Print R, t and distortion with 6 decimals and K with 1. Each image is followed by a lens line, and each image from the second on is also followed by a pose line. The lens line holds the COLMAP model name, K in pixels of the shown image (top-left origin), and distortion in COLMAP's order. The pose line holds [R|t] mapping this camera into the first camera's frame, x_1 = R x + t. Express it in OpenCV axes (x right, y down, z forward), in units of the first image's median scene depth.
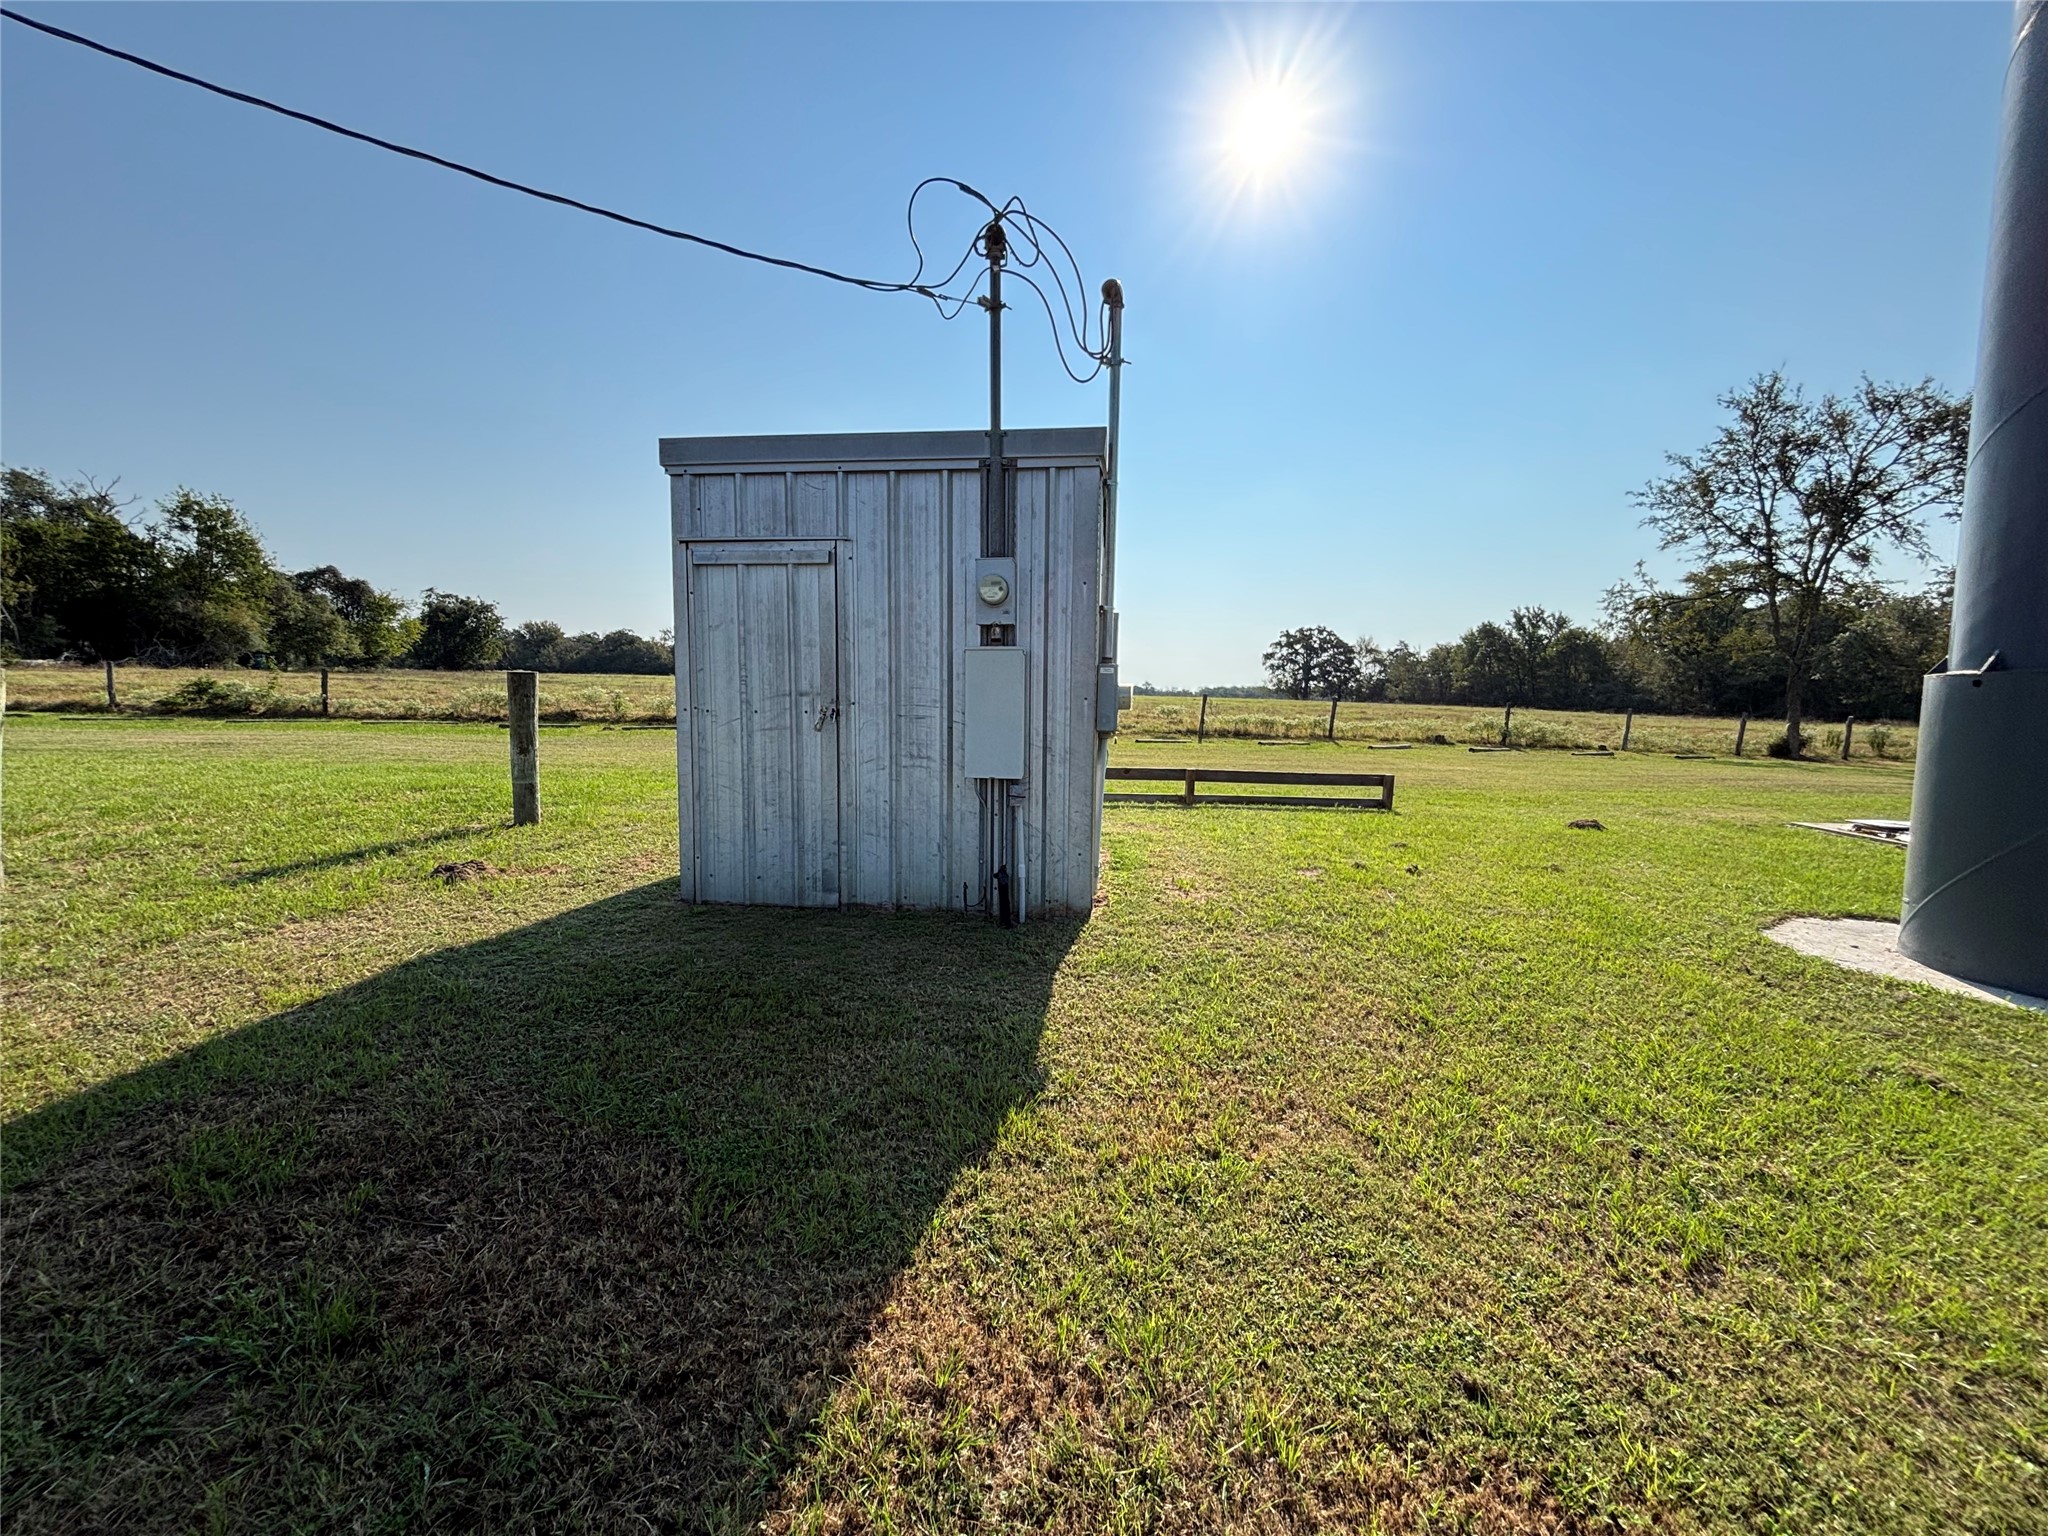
lens RADIAL K [[832.7, 0, 1016.0], [0, 832.7, 769.0], [0, 0, 1]] dist [0.002058, 0.000961]
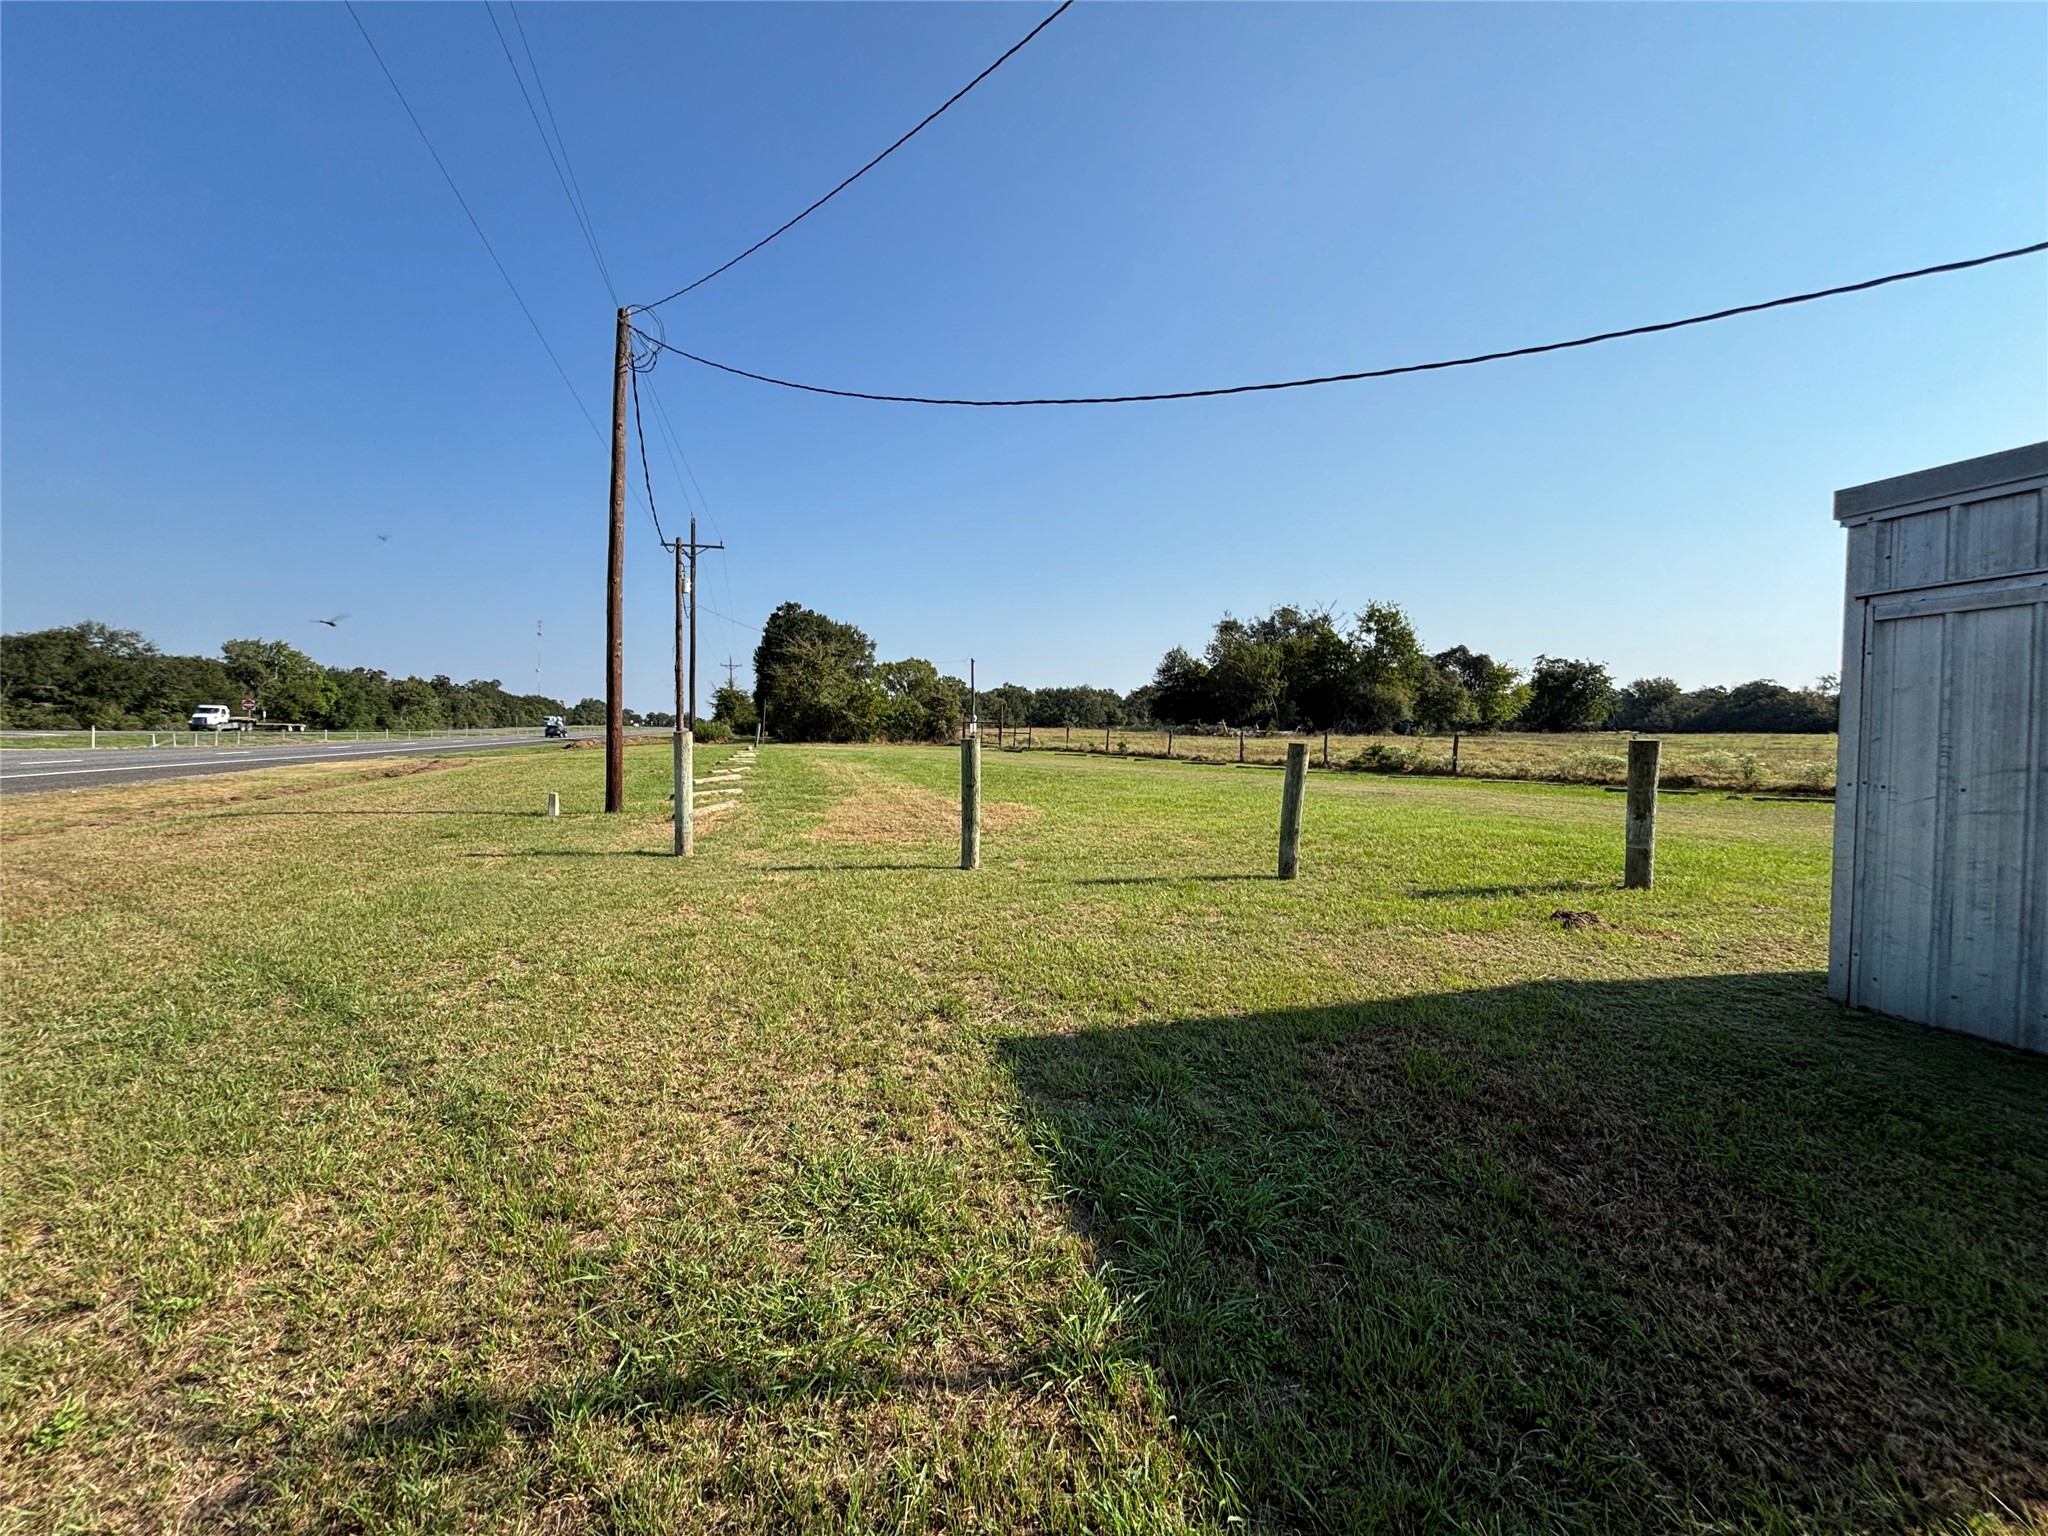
lens RADIAL K [[832.7, 0, 1020.3], [0, 832.7, 772.2], [0, 0, 1]] dist [0.002058, 0.000961]
pose [[0.398424, 0.025264, -0.916854, 0.066334], [-0.088290, 0.996035, -0.010921, 0.003552], [0.912942, 0.085300, 0.399074, -0.161999]]
